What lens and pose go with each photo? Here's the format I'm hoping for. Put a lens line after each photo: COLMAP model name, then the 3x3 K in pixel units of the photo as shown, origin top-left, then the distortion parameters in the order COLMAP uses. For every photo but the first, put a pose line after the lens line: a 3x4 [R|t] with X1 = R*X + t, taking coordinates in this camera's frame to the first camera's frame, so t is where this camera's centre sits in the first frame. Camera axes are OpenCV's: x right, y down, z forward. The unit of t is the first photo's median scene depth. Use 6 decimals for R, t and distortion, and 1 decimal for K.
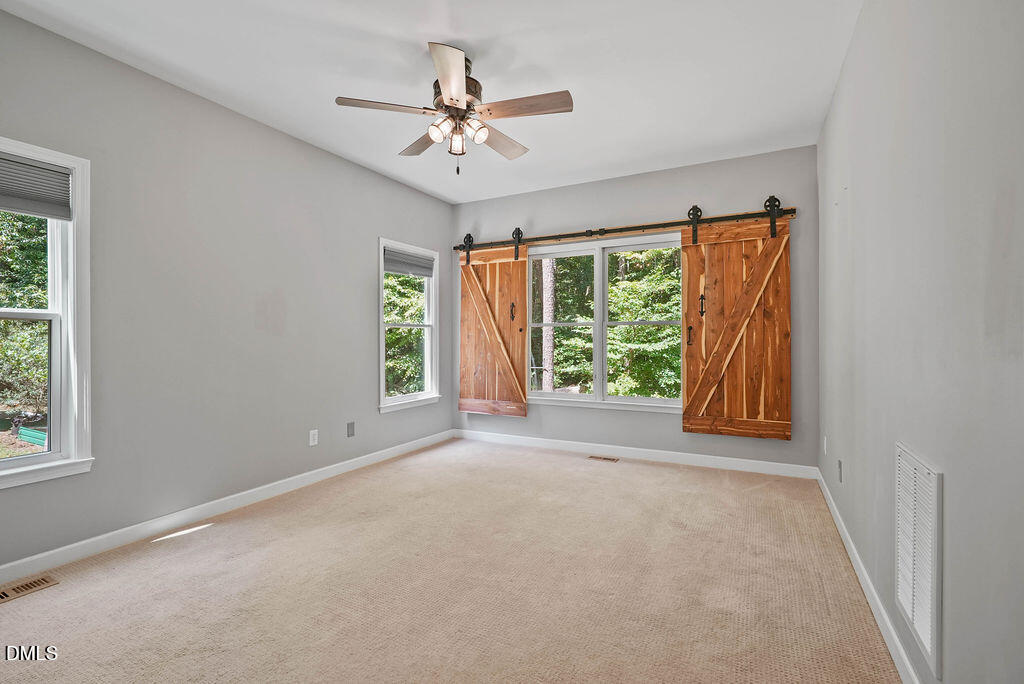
lens RADIAL K [[463.8, 0, 505.5], [0, 463.8, 336.5], [0, 0, 1]] dist [-0.002738, 0.000528]
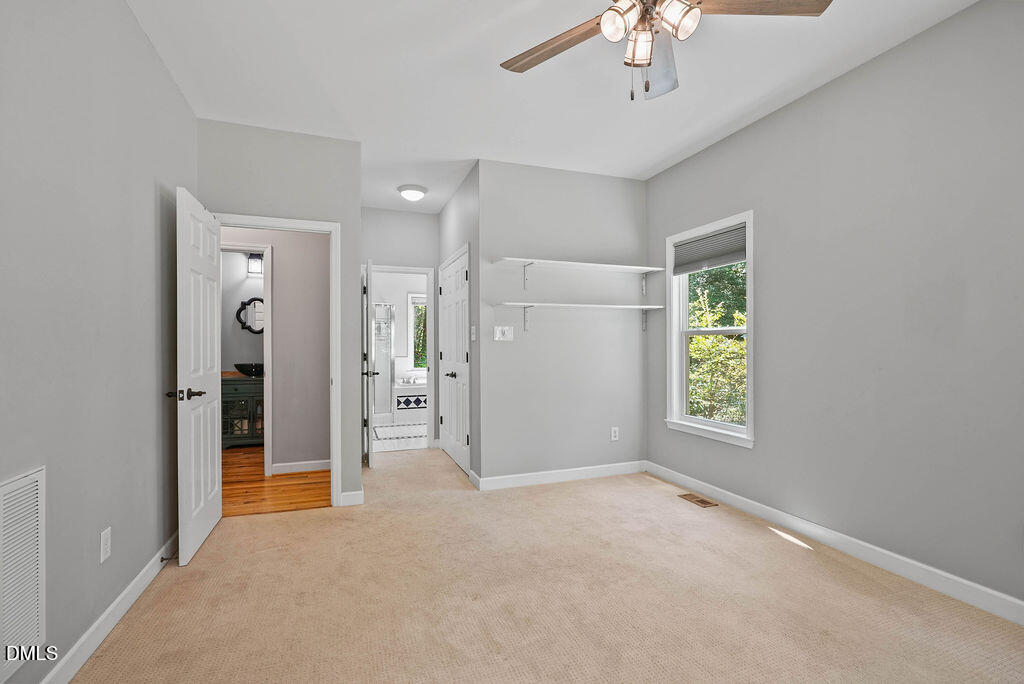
lens RADIAL K [[463.8, 0, 505.5], [0, 463.8, 336.5], [0, 0, 1]] dist [-0.002738, 0.000528]
pose [[-0.667396, -0.014783, -0.744556, 0.534712], [0.007397, 0.999622, -0.026478, 0.006054], [0.744666, -0.023179, -0.667034, 1.357986]]
